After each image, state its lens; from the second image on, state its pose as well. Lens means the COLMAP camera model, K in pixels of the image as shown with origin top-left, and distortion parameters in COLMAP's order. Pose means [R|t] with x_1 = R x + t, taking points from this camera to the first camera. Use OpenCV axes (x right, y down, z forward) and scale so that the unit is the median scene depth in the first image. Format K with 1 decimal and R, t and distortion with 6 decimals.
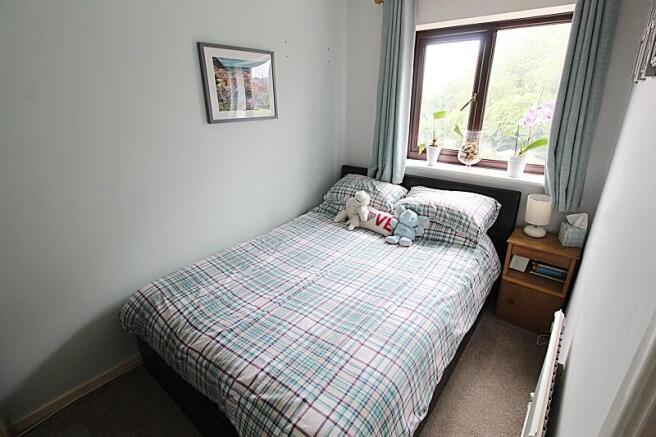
lens RADIAL K [[315.0, 0, 328.8], [0, 315.0, 211.3], [0, 0, 1]] dist [-0.012797, -0.000577]
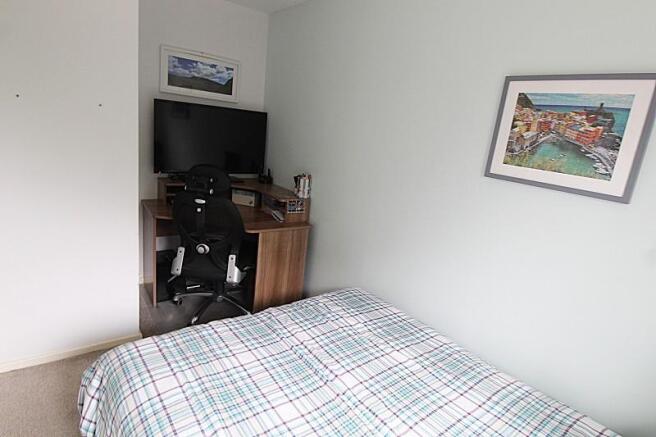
lens RADIAL K [[361.4, 0, 327.5], [0, 361.4, 204.9], [0, 0, 1]] dist [-0.003007, -0.000515]
pose [[-0.236703, 0.191165, -0.952590, 0.569732], [-0.434896, 0.855899, 0.279826, -0.301679], [0.868814, 0.480513, -0.119457, 0.813664]]
